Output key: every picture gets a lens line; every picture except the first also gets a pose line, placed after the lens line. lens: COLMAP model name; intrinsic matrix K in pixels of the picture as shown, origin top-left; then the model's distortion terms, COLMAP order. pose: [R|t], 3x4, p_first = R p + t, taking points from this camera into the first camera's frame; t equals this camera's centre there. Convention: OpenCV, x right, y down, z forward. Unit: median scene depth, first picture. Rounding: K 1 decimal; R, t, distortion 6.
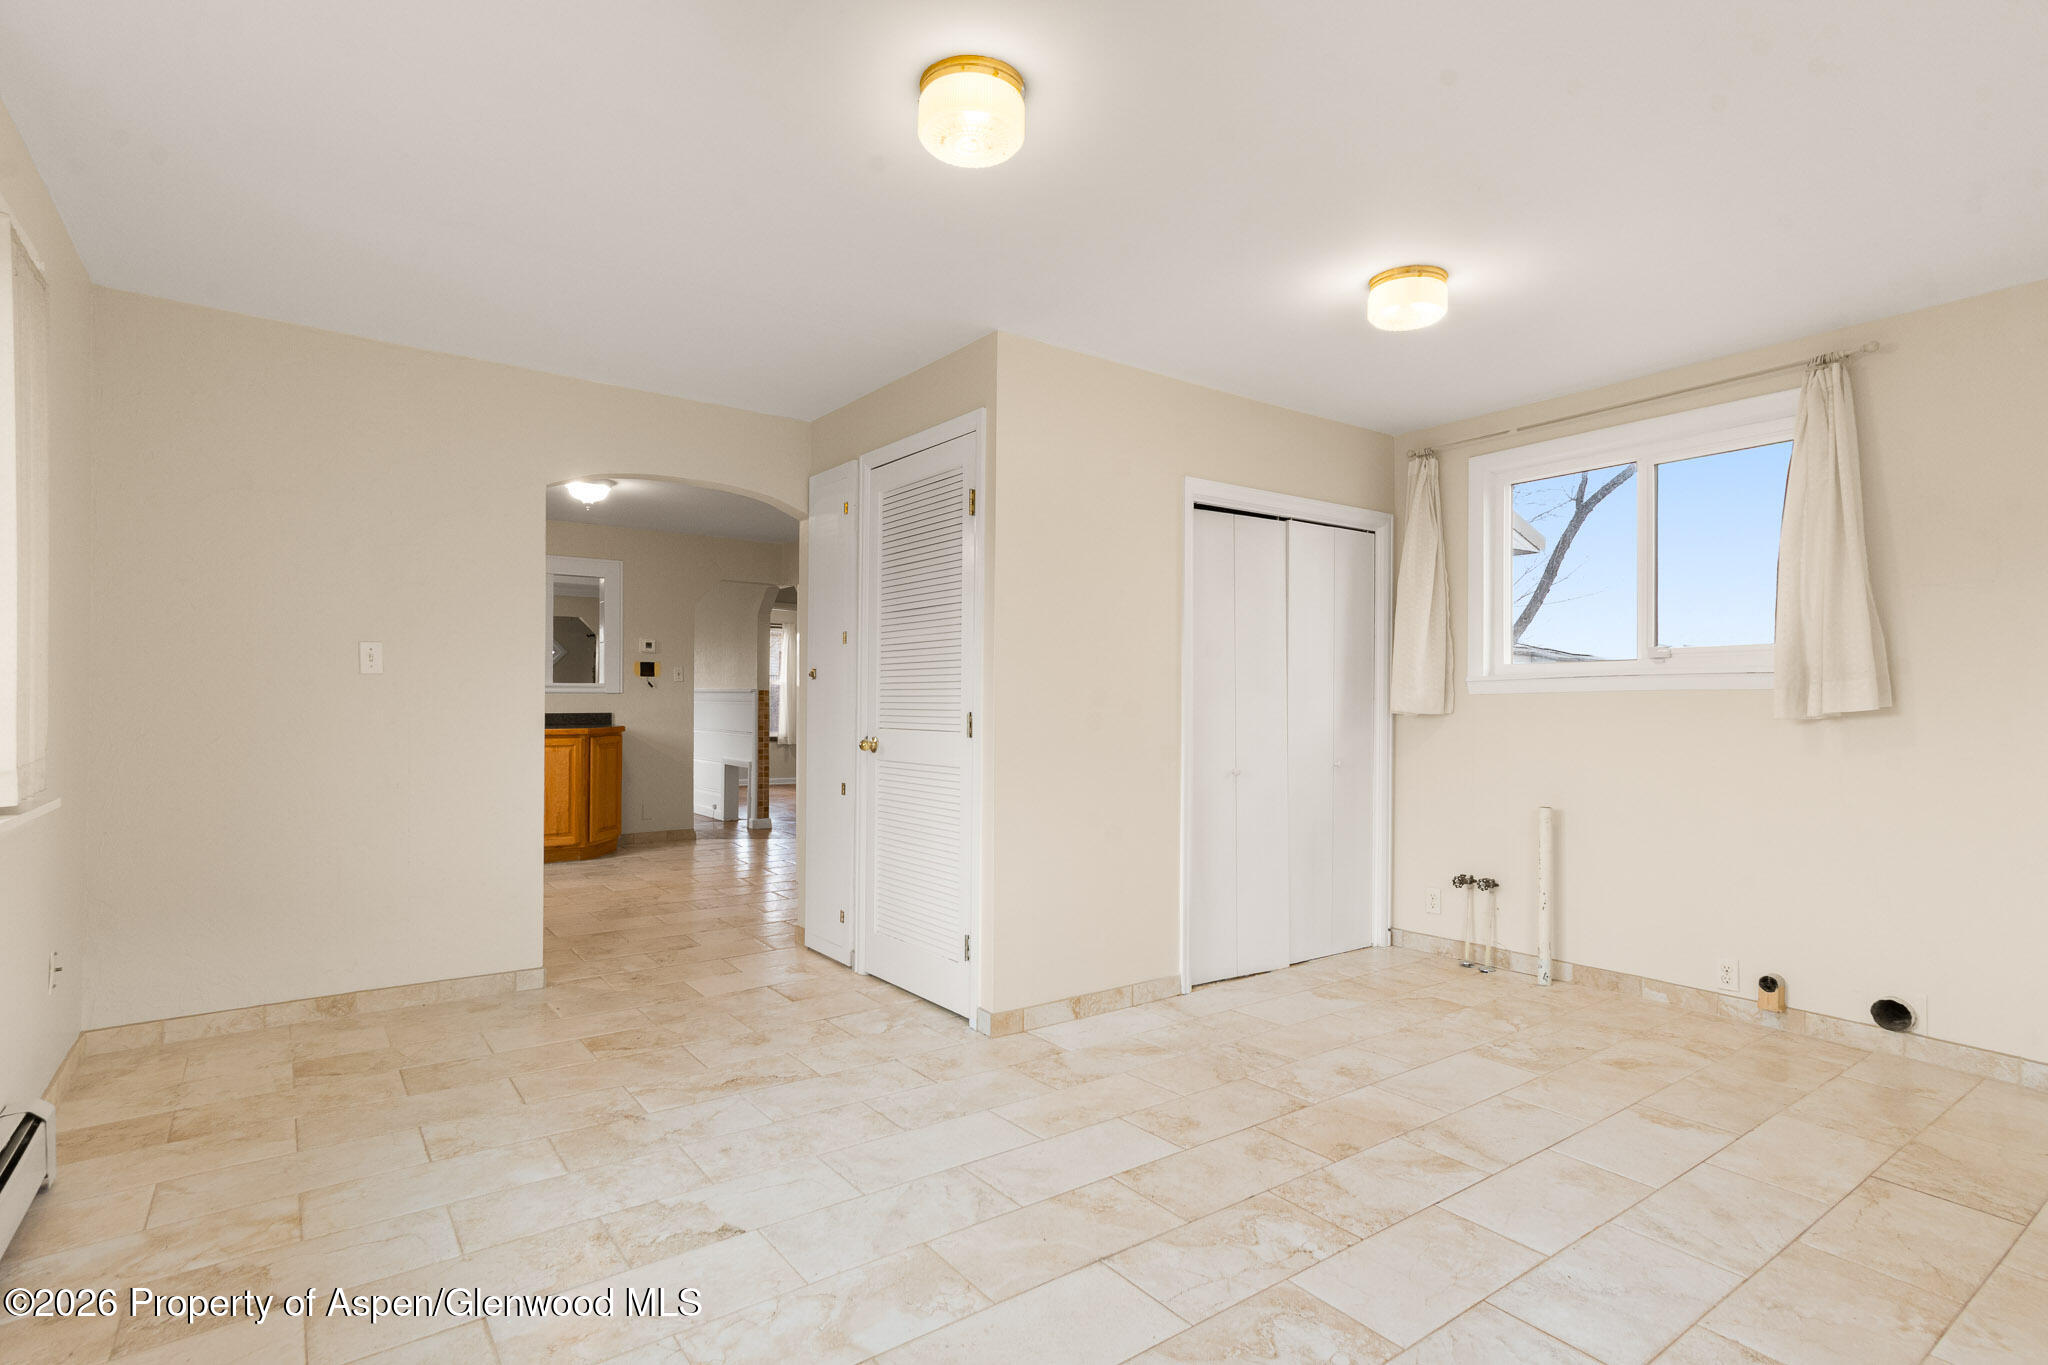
lens RADIAL K [[1013.0, 0, 1012.4], [0, 1013.0, 698.1], [0, 0, 1]] dist [-0.000250, 0.003757]
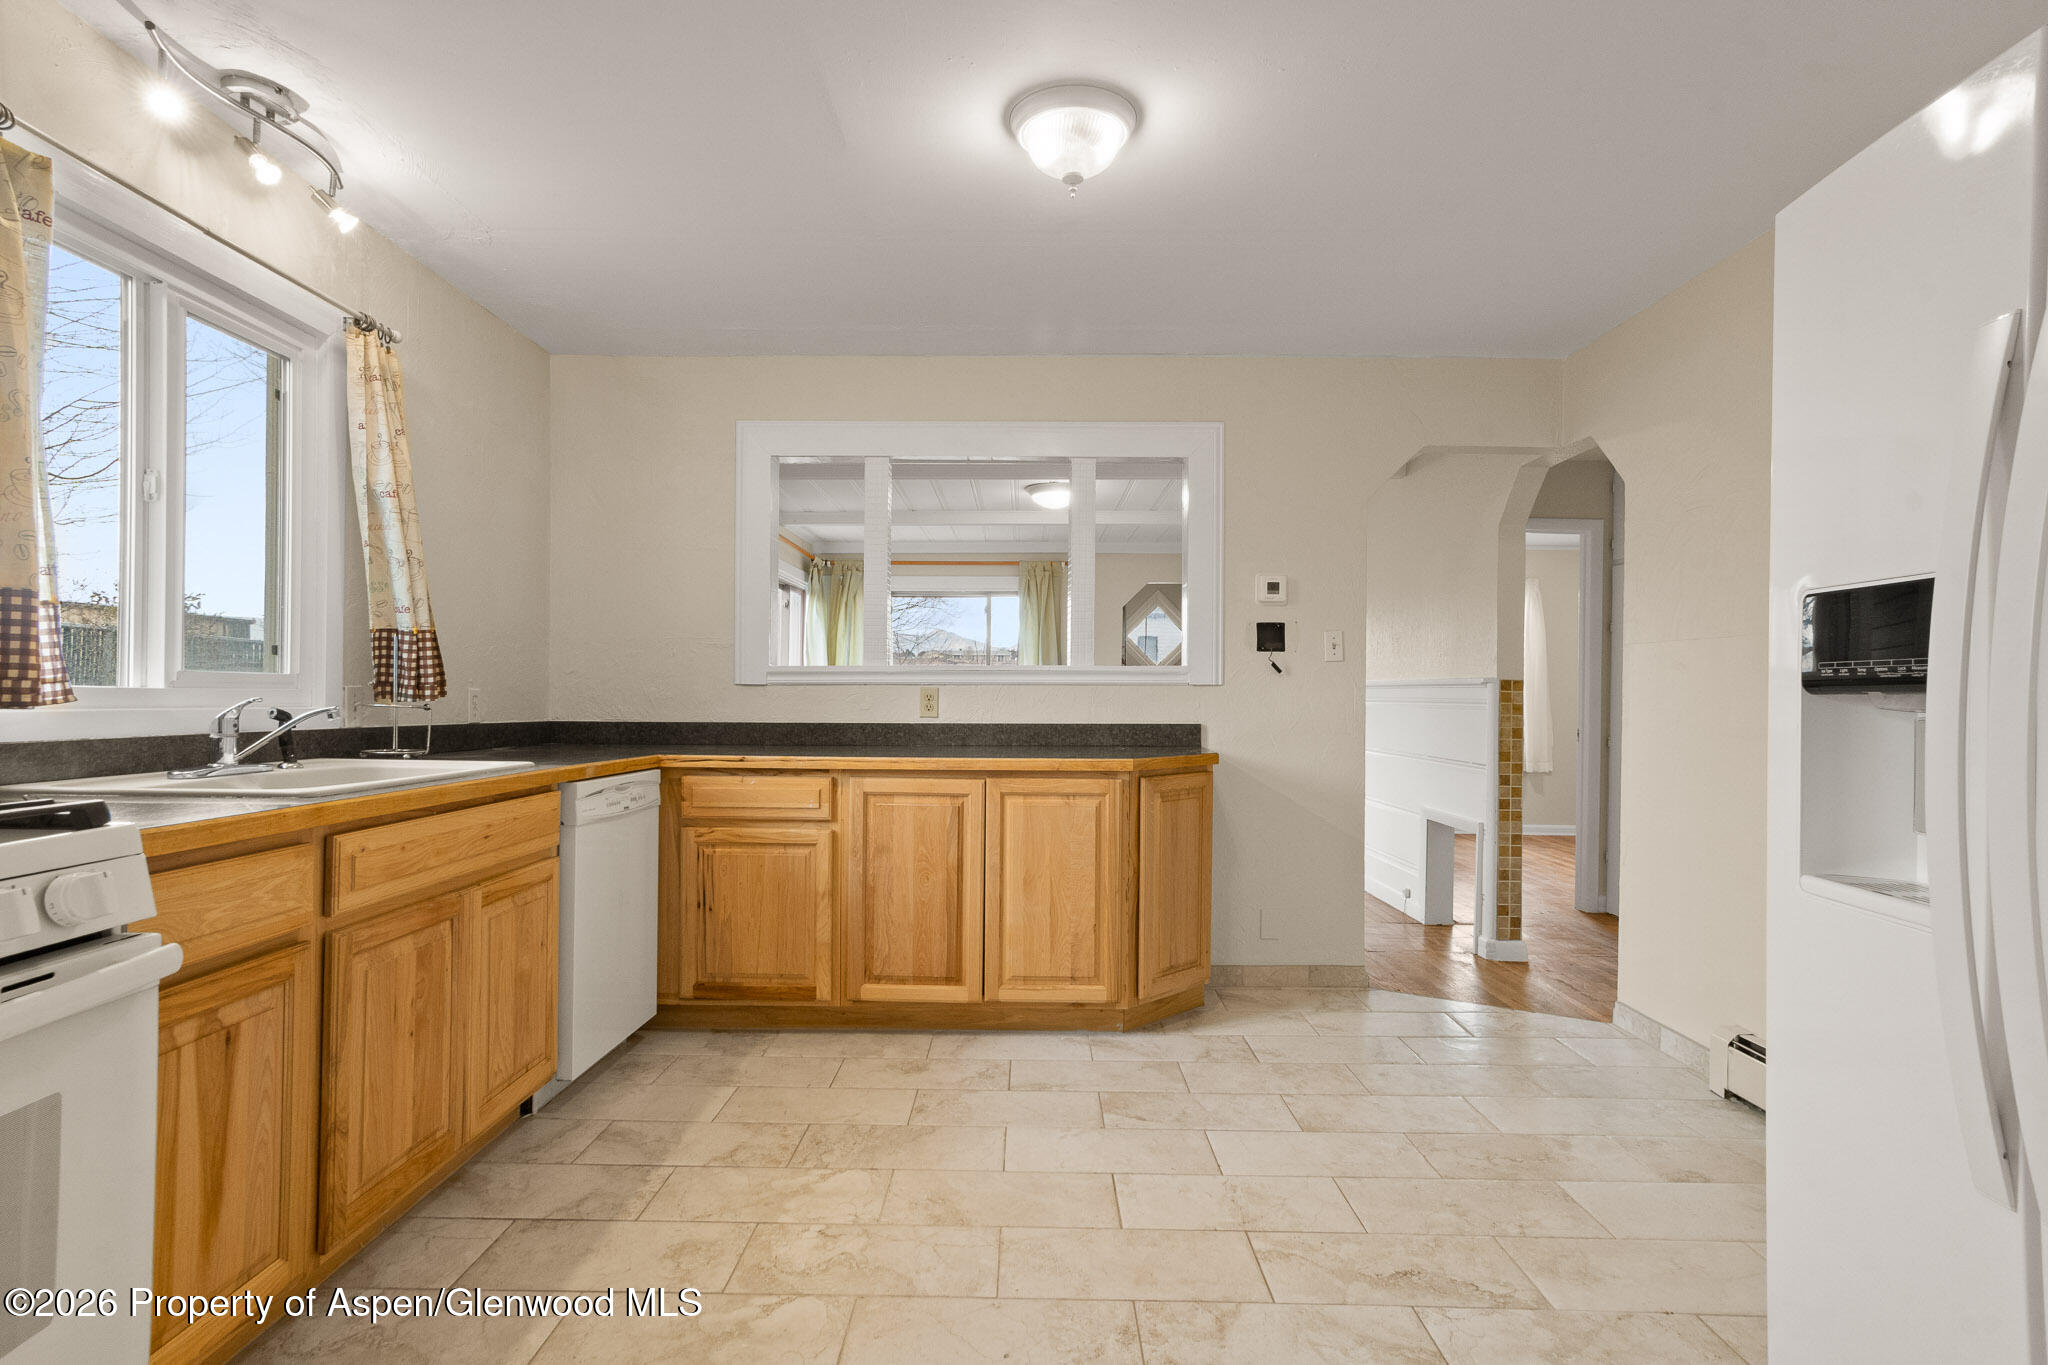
lens RADIAL K [[1055.0, 0, 1014.5], [0, 1055.0, 697.3], [0, 0, 1]] dist [0.005871, 0.000910]
pose [[0.802532, 0.002796, -0.596603, -0.304048], [-0.002762, 0.999996, 0.000971, 0.002040], [0.596603, 0.000868, 0.802536, 1.016073]]
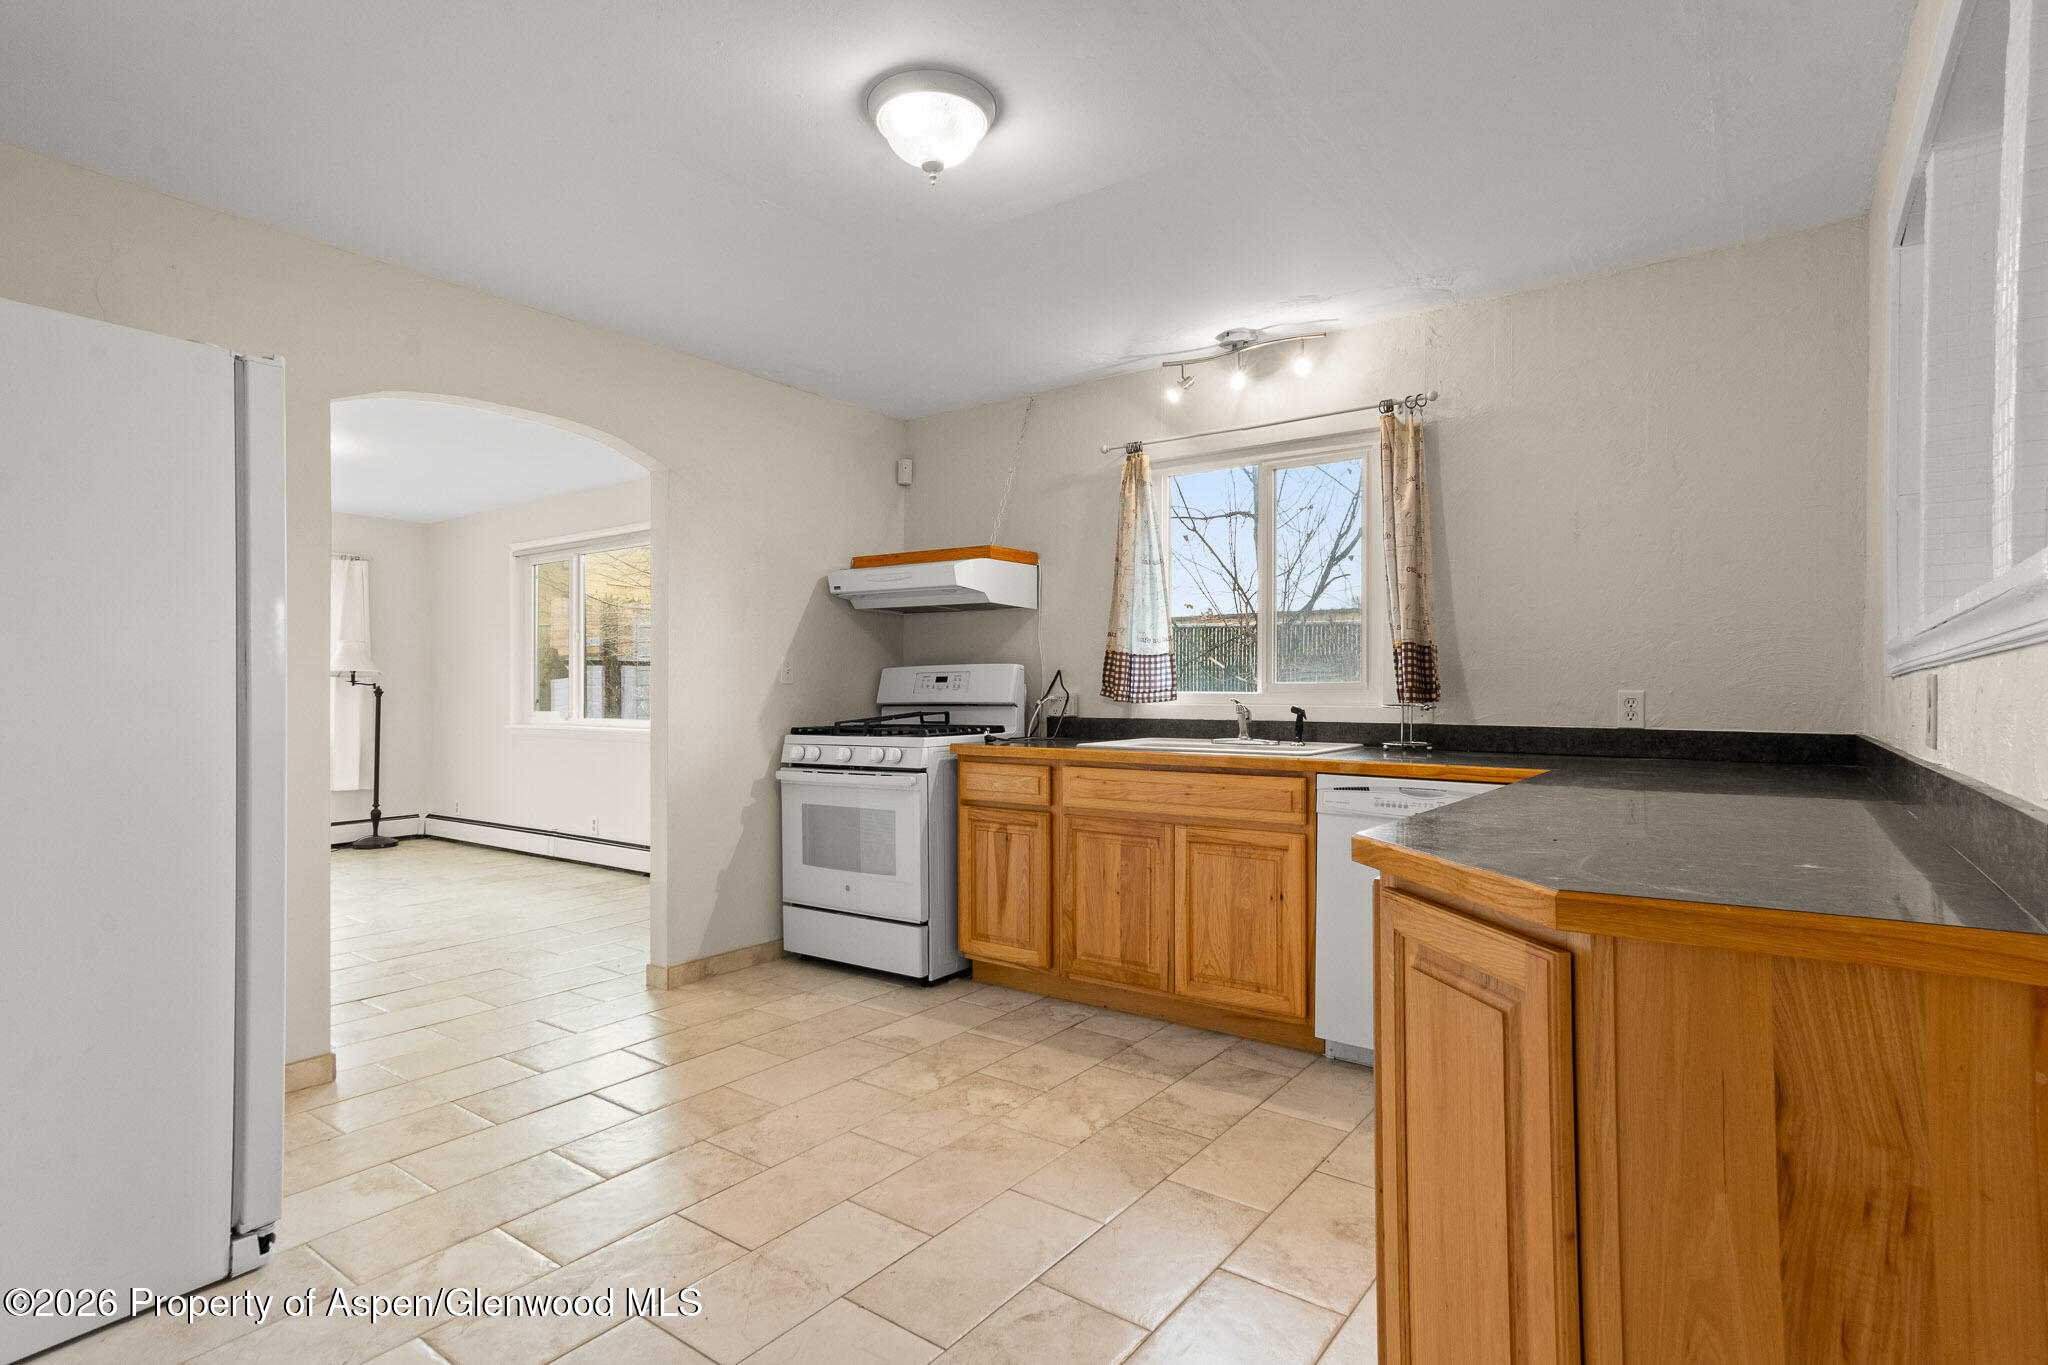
lens RADIAL K [[1013.0, 0, 1015.2], [0, 1013.0, 690.8], [0, 0, 1]] dist [-0.000250, 0.003757]
pose [[-0.952913, -0.009359, -0.303100, -0.510775], [-0.007903, 0.999951, -0.006031, 0.002286], [0.303141, -0.003352, -0.952940, 2.088279]]
